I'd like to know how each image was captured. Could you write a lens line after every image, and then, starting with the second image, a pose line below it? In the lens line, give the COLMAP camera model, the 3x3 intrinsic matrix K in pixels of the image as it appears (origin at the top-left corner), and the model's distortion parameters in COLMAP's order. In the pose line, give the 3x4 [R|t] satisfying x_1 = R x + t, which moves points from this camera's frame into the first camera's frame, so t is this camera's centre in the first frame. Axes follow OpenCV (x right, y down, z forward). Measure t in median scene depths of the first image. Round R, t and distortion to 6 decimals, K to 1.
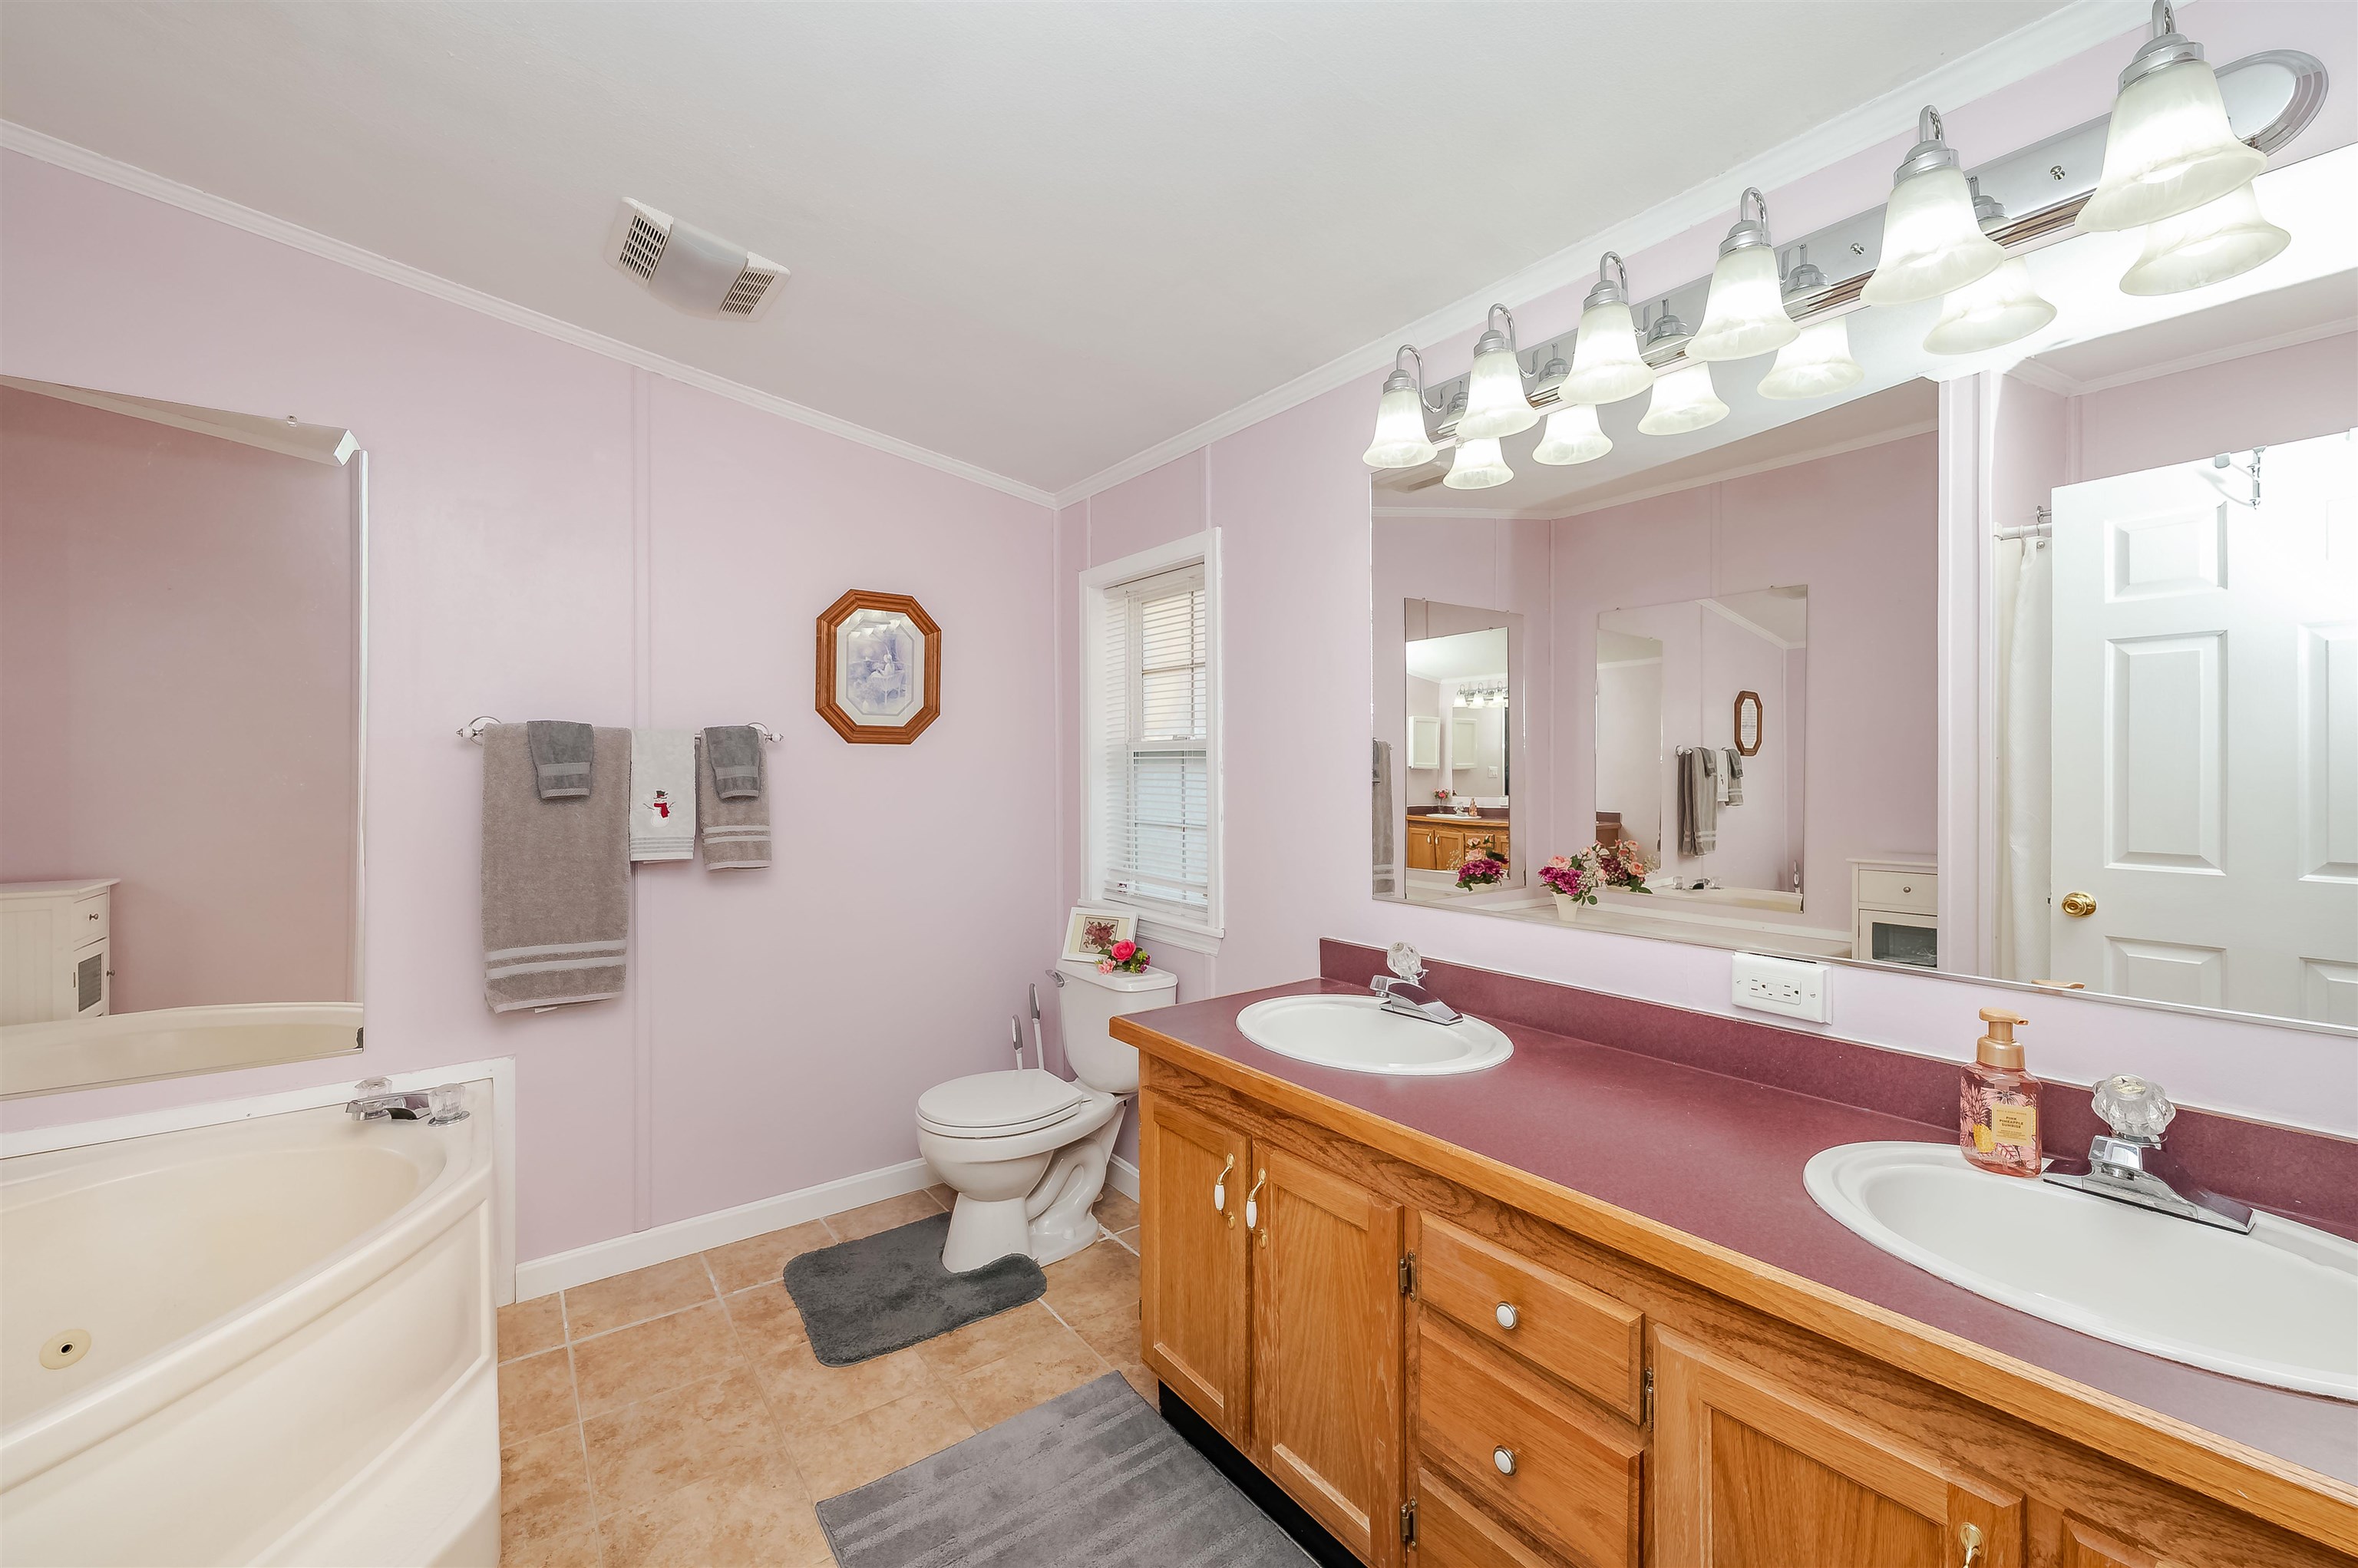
lens RADIAL K [[942.7, 0, 1186.6], [0, 942.7, 780.7], [0, 0, 1]] dist [-0.000061, 0.000048]
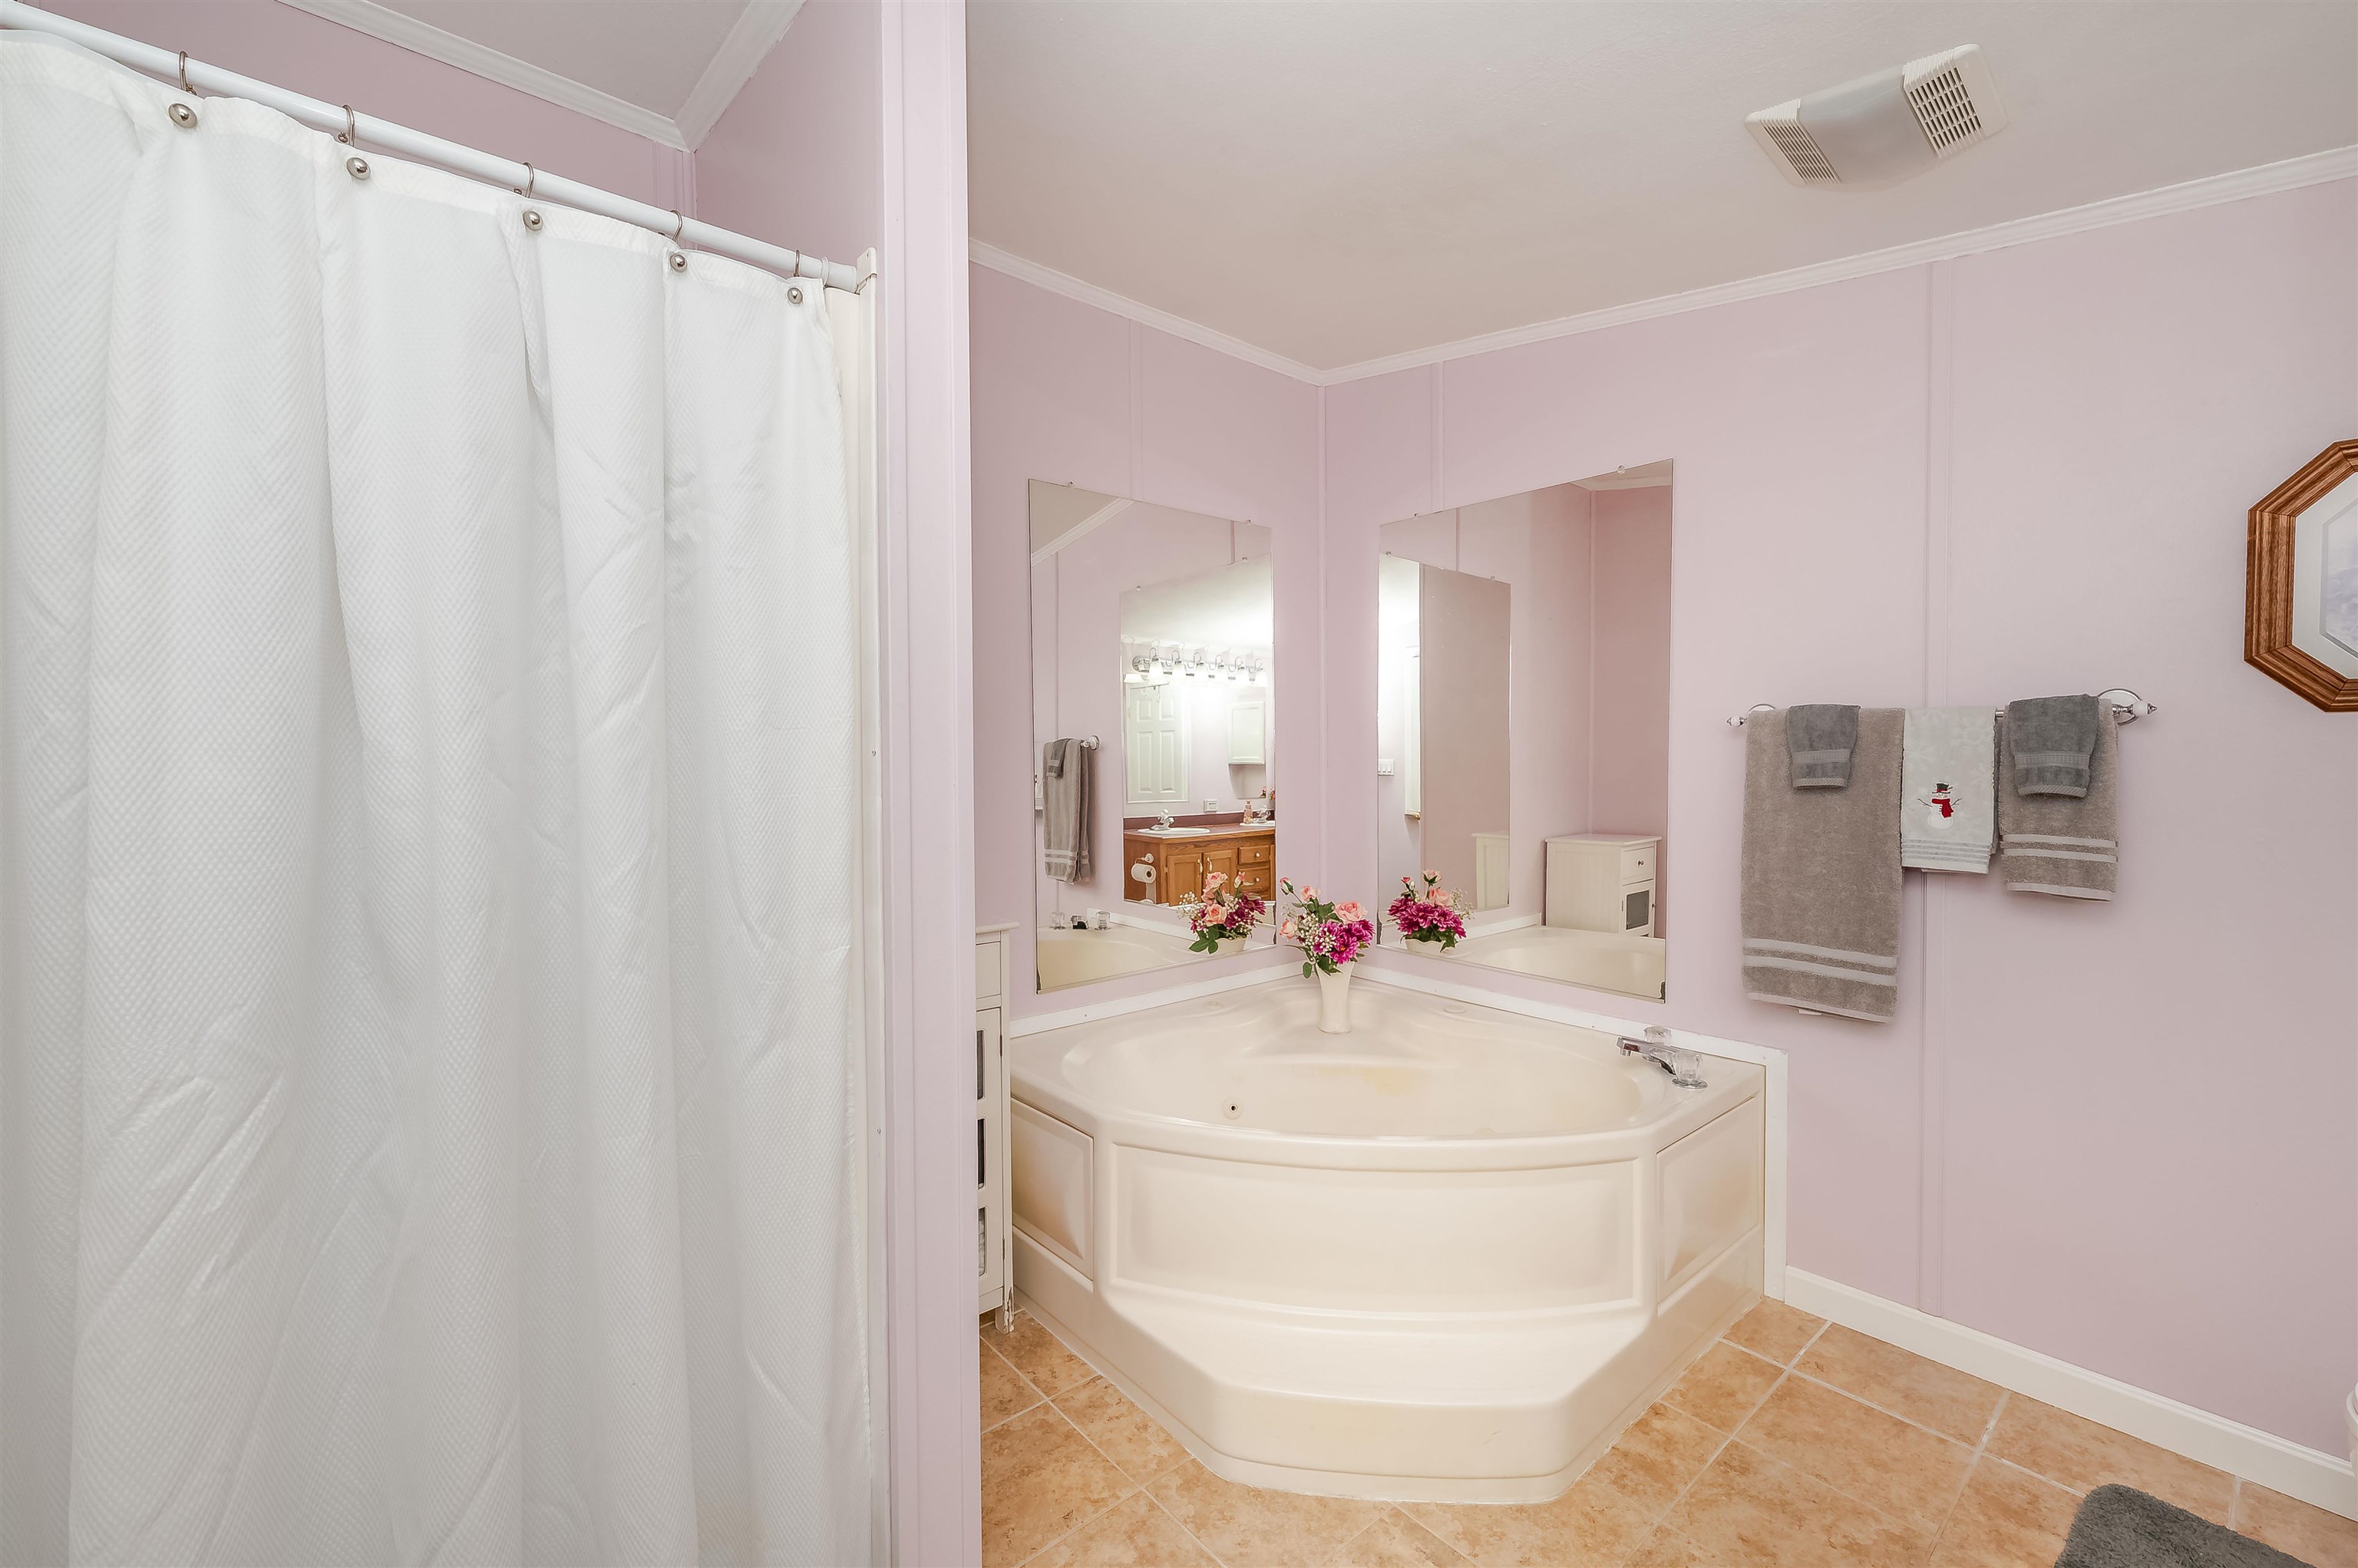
lens RADIAL K [[973.2, 0, 1178.6], [0, 973.2, 791.2], [0, 0, 1]] dist [0.001846, 0.000102]
pose [[0.049764, 0.040591, -0.997936, 0.244010], [-0.008654, 0.999154, 0.040209, -0.010987], [0.998723, 0.006635, 0.050074, 0.318531]]
